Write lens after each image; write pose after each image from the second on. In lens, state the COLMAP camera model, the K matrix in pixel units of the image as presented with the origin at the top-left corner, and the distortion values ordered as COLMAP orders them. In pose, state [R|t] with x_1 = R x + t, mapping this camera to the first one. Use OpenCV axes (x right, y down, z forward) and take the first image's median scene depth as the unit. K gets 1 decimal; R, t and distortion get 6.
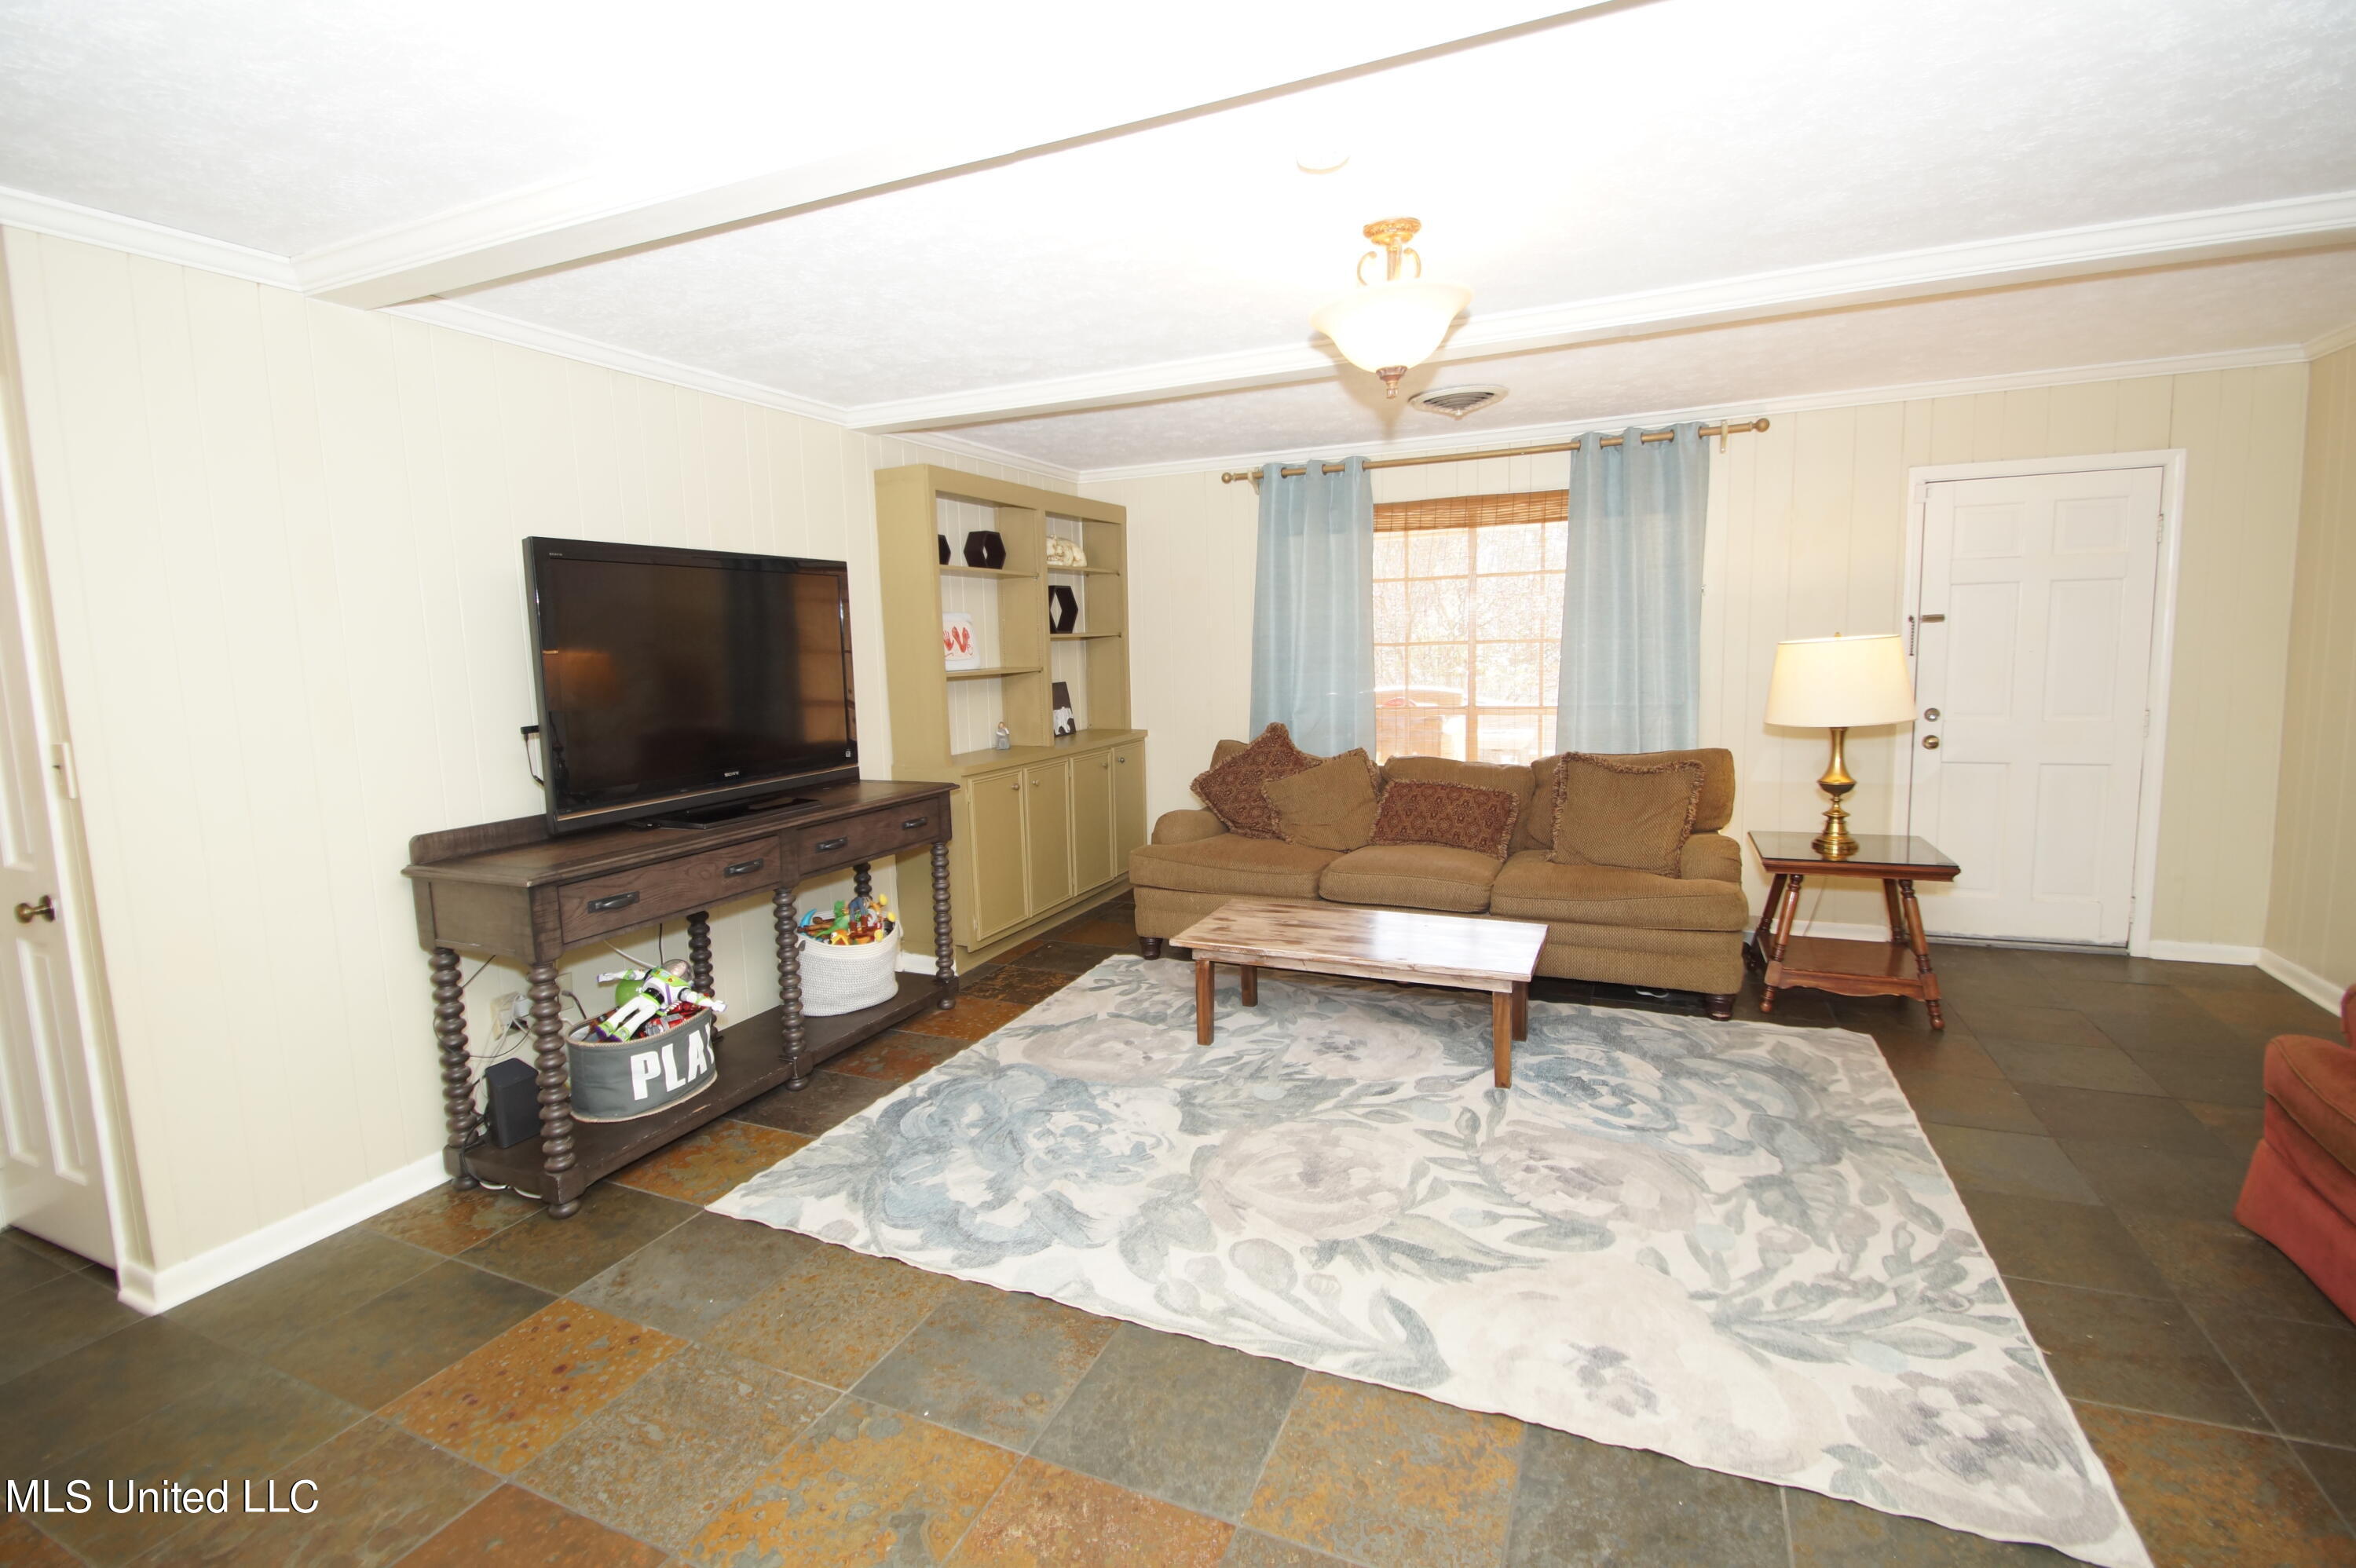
lens RADIAL K [[1055.5, 0, 1170.2], [0, 1055.5, 760.6], [0, 0, 1]] dist [0.002279, -0.016906]
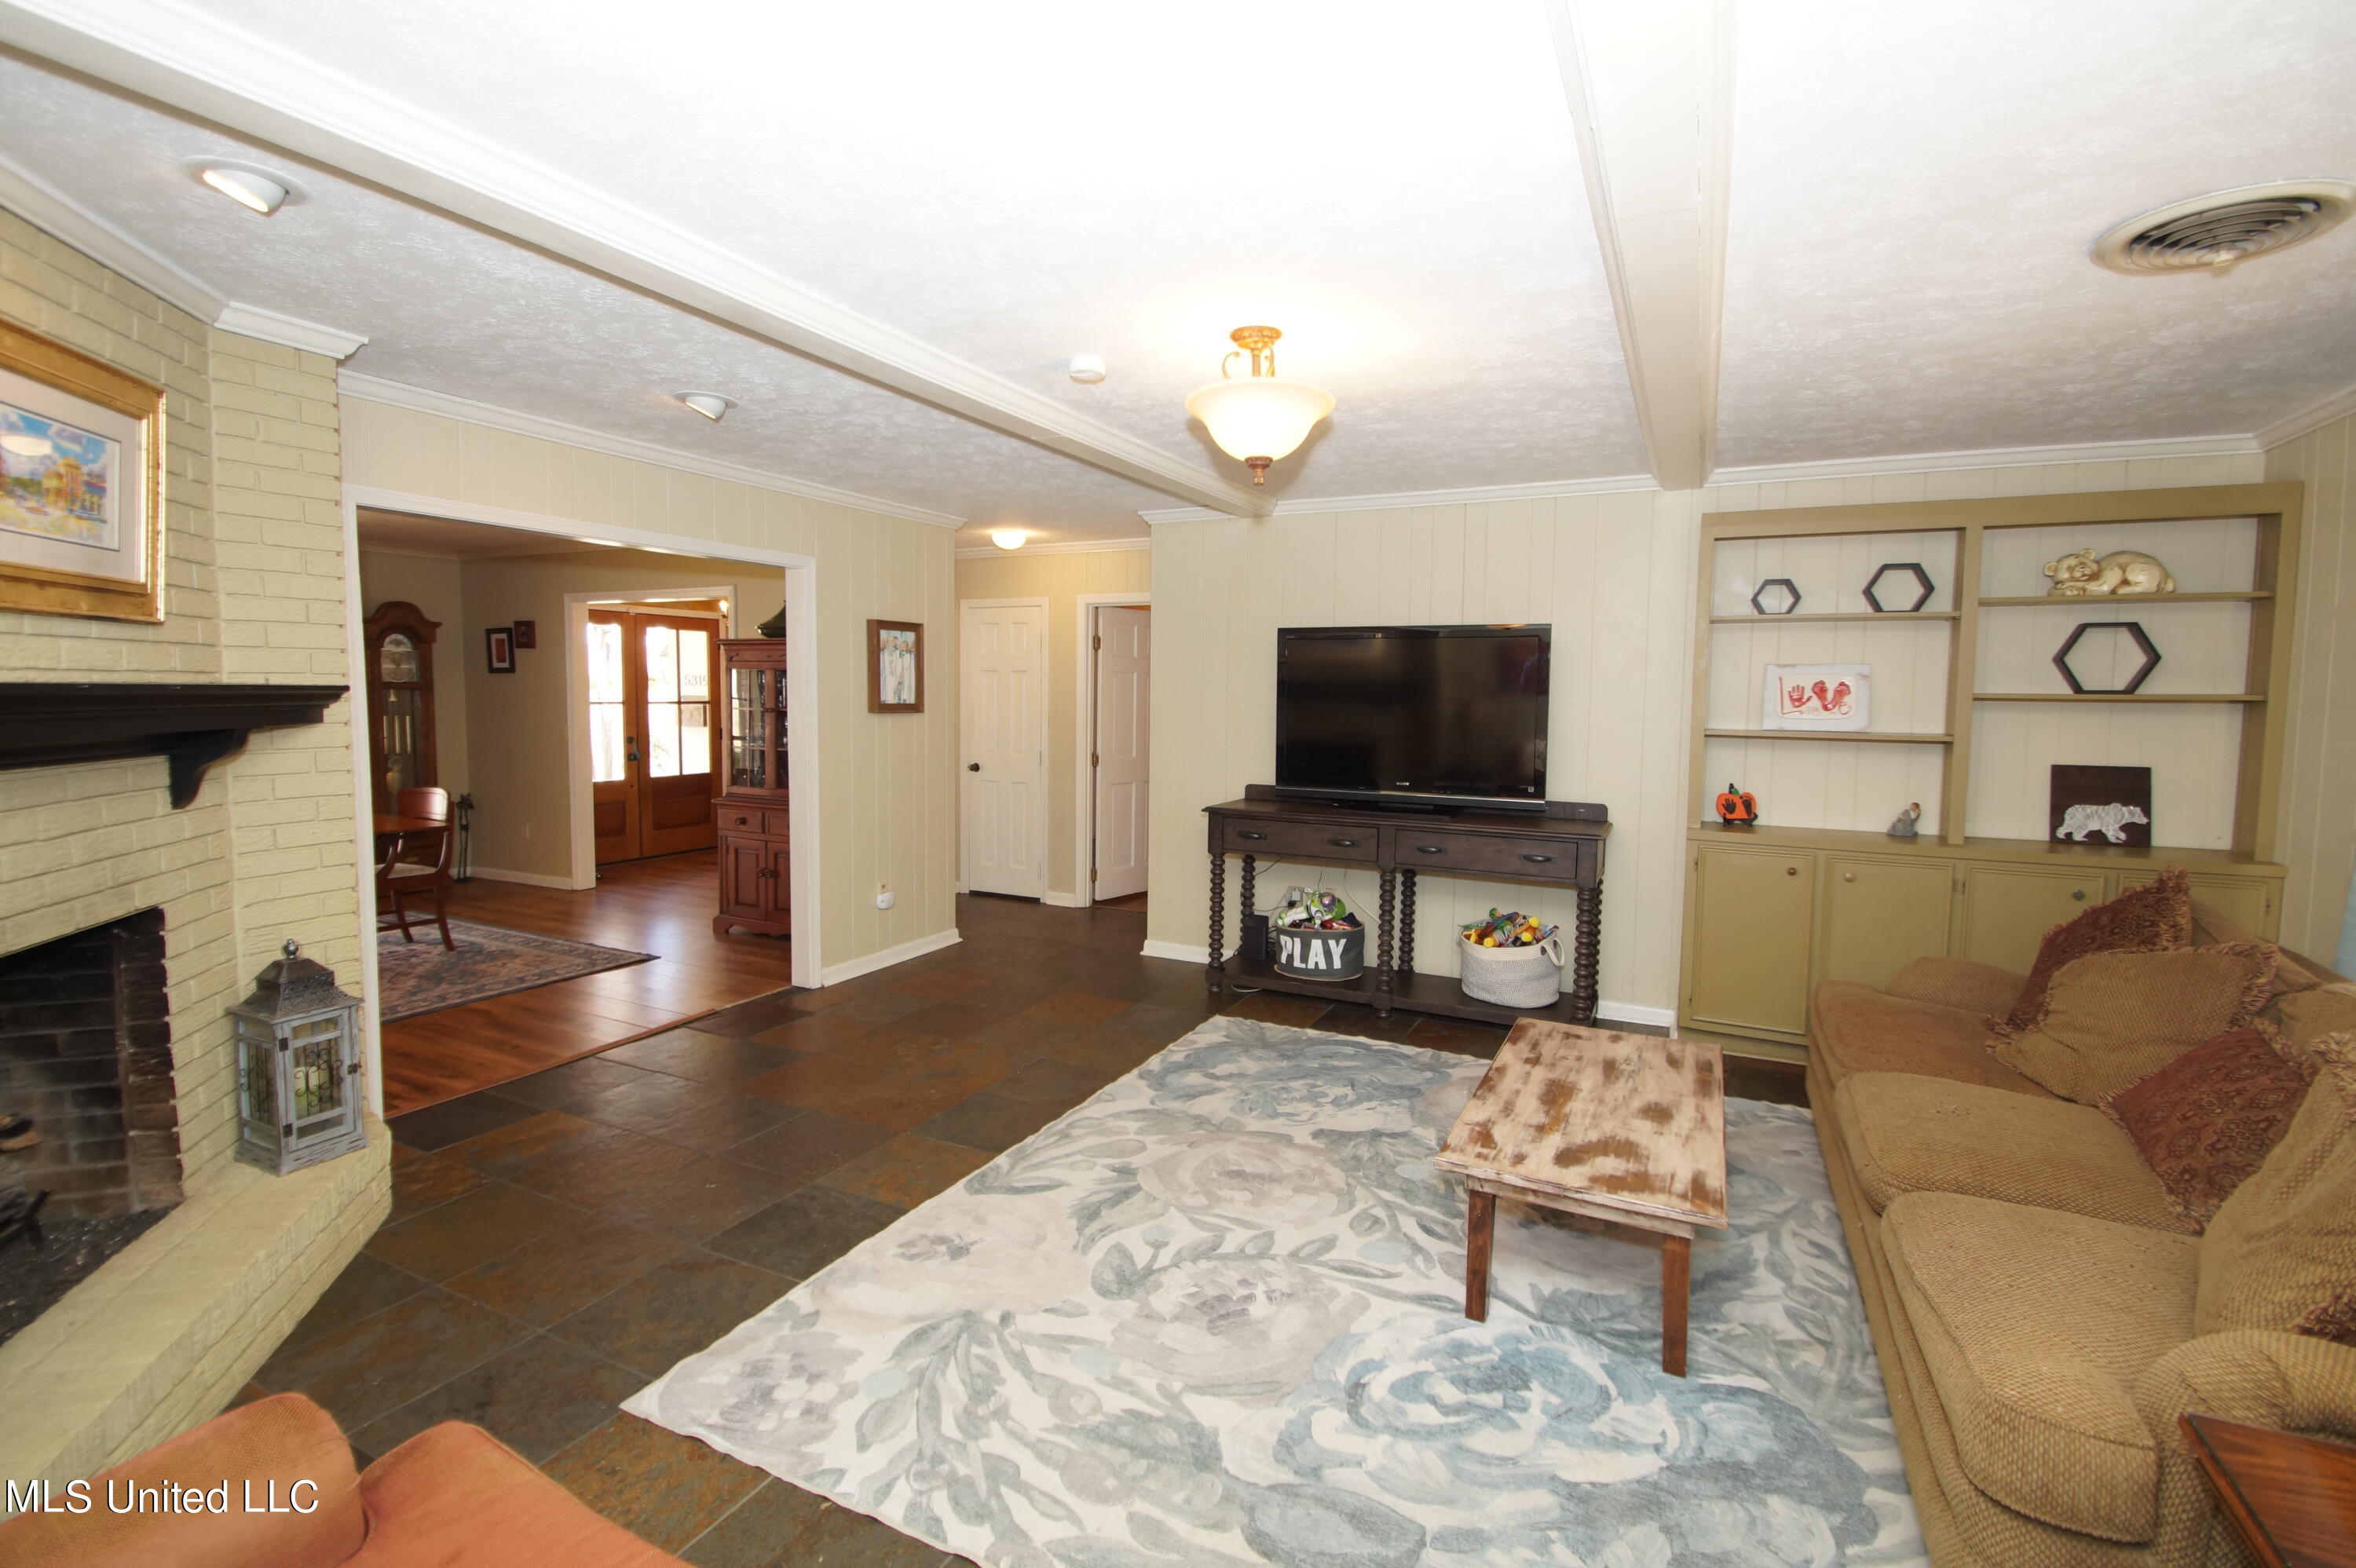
lens RADIAL K [[1055.5, 0, 1170.2], [0, 1055.5, 760.6], [0, 0, 1]] dist [0.002279, -0.016906]
pose [[-0.035670, 0.098967, -0.994451, 1.016976], [-0.123287, 0.987048, 0.102653, -0.127617], [0.991730, 0.126264, -0.023006, 0.747903]]
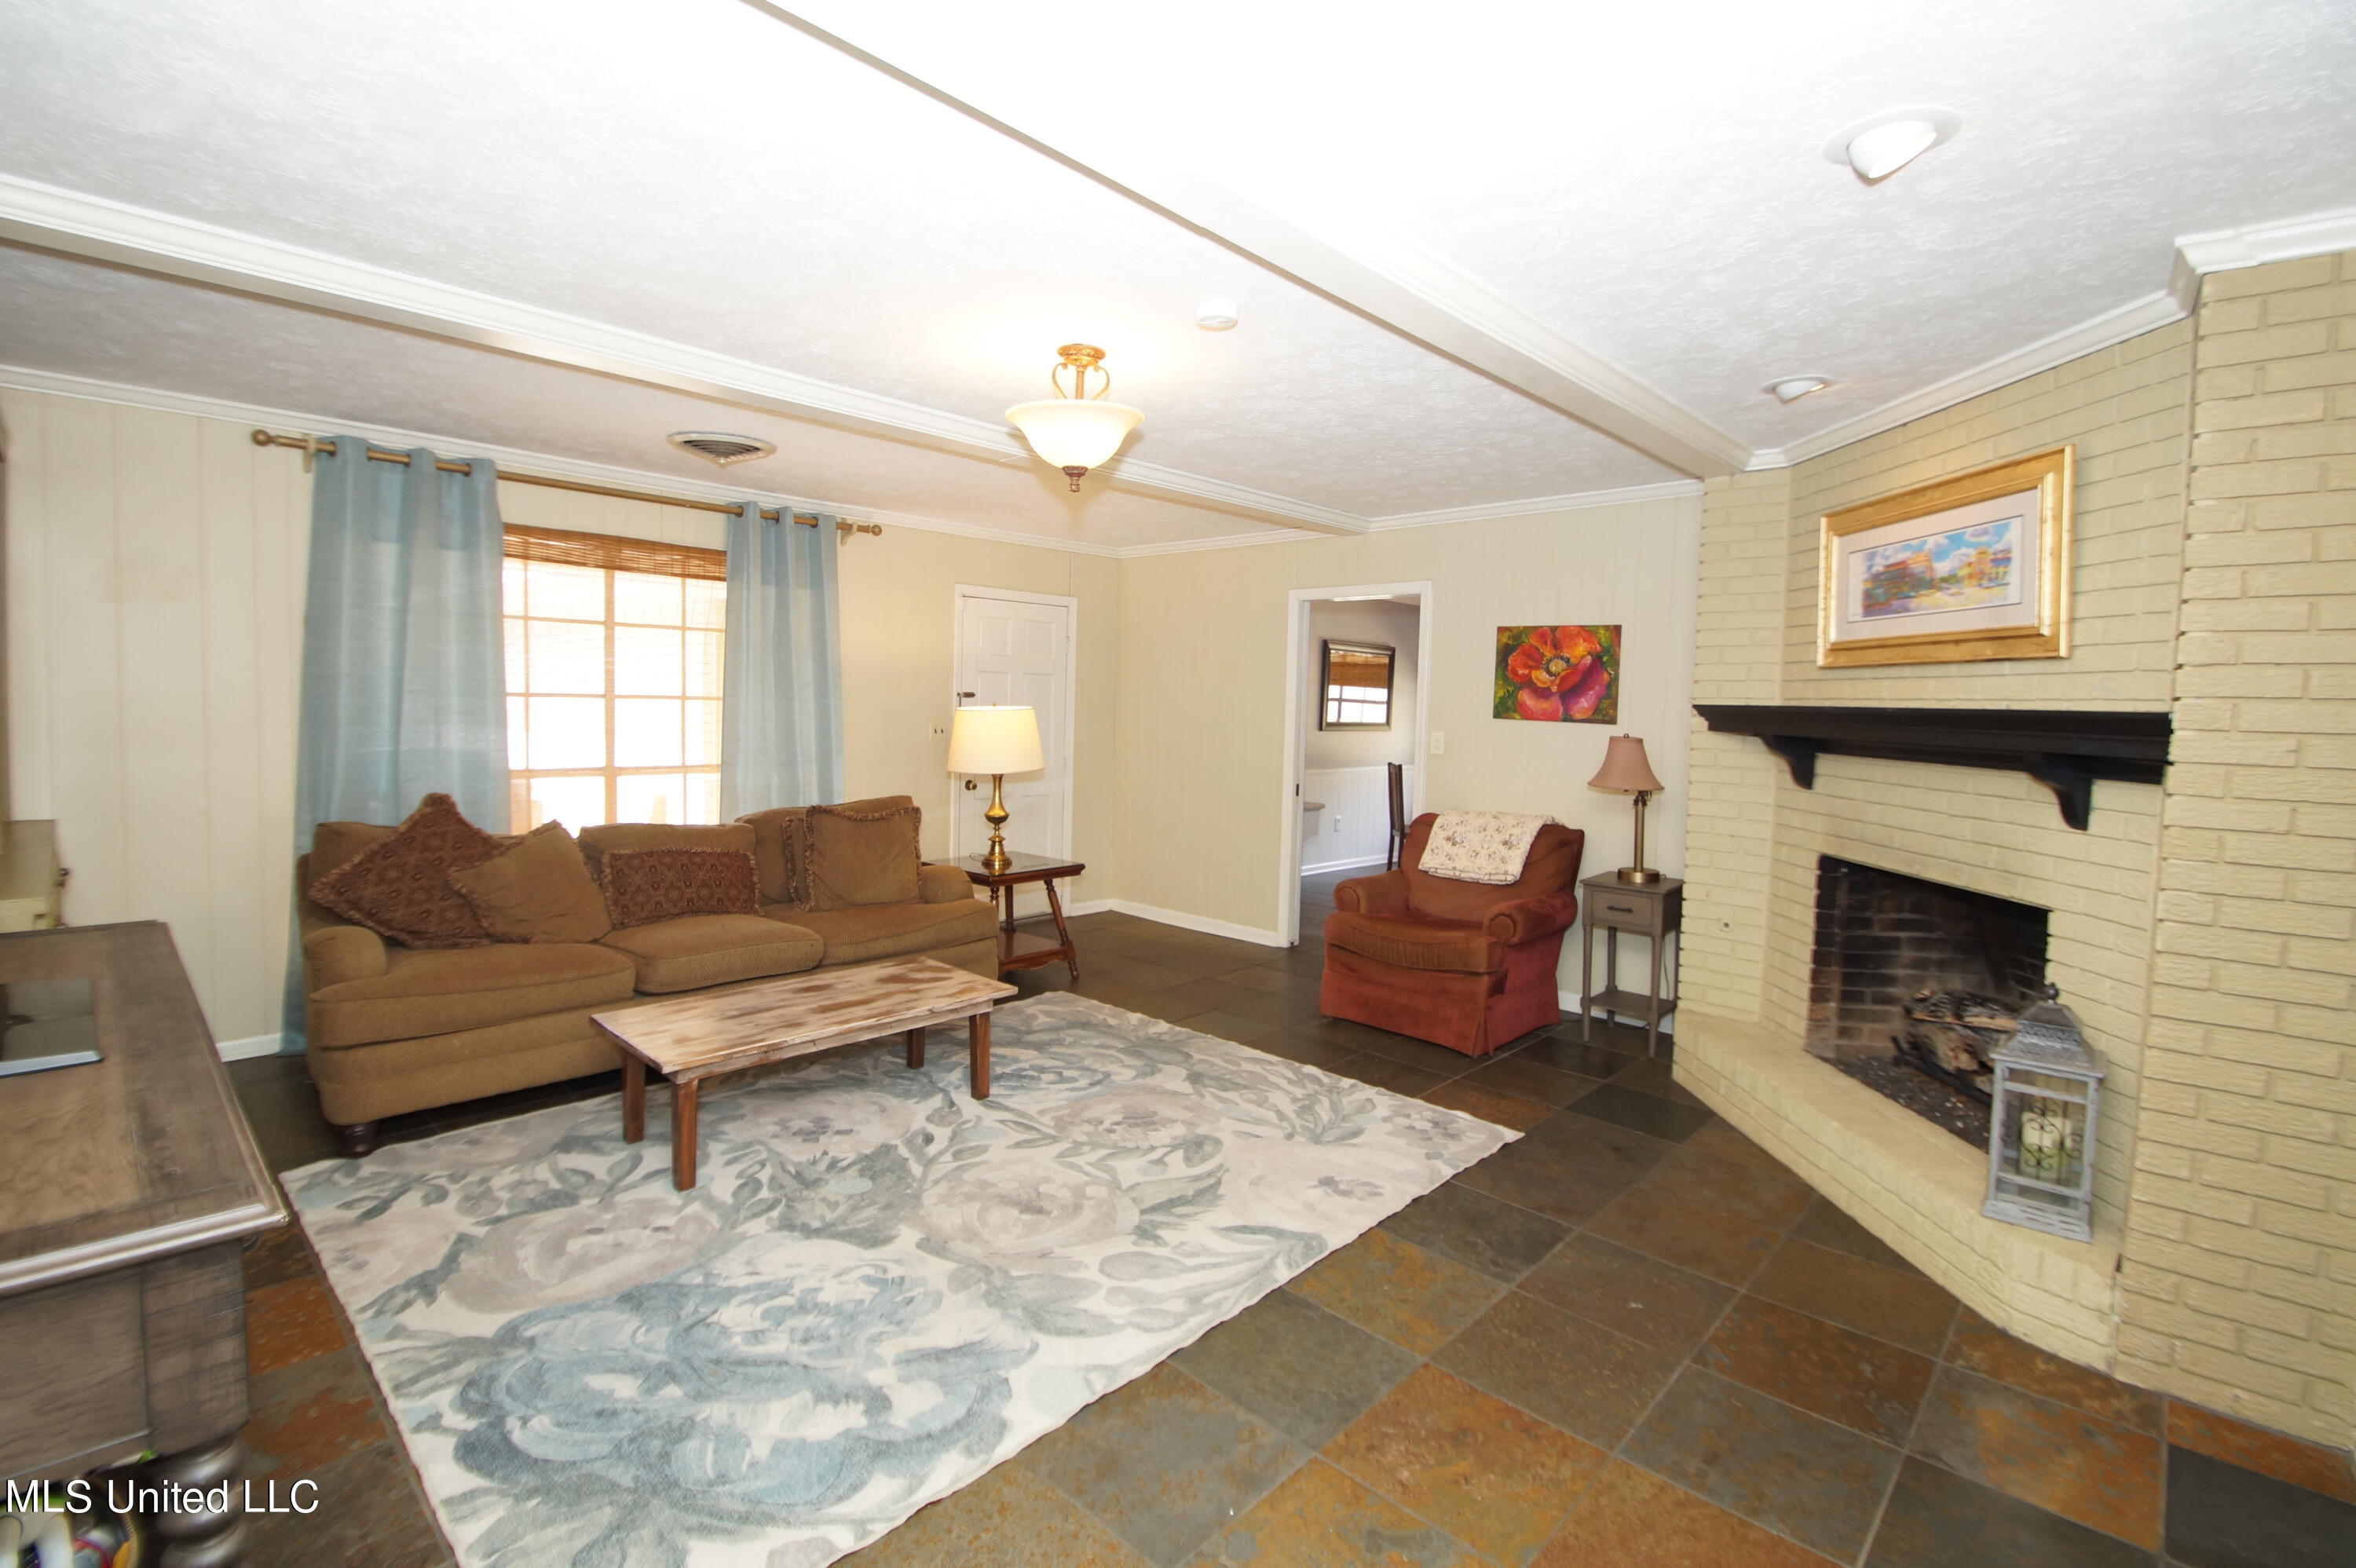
lens RADIAL K [[1055.5, 0, 1170.2], [0, 1055.5, 760.6], [0, 0, 1]] dist [0.002279, -0.016906]
pose [[0.327160, -0.012823, 0.944882, -0.665246], [0.070681, 0.997439, -0.010936, -0.021603], [-0.942322, 0.070363, 0.327228, 0.416239]]
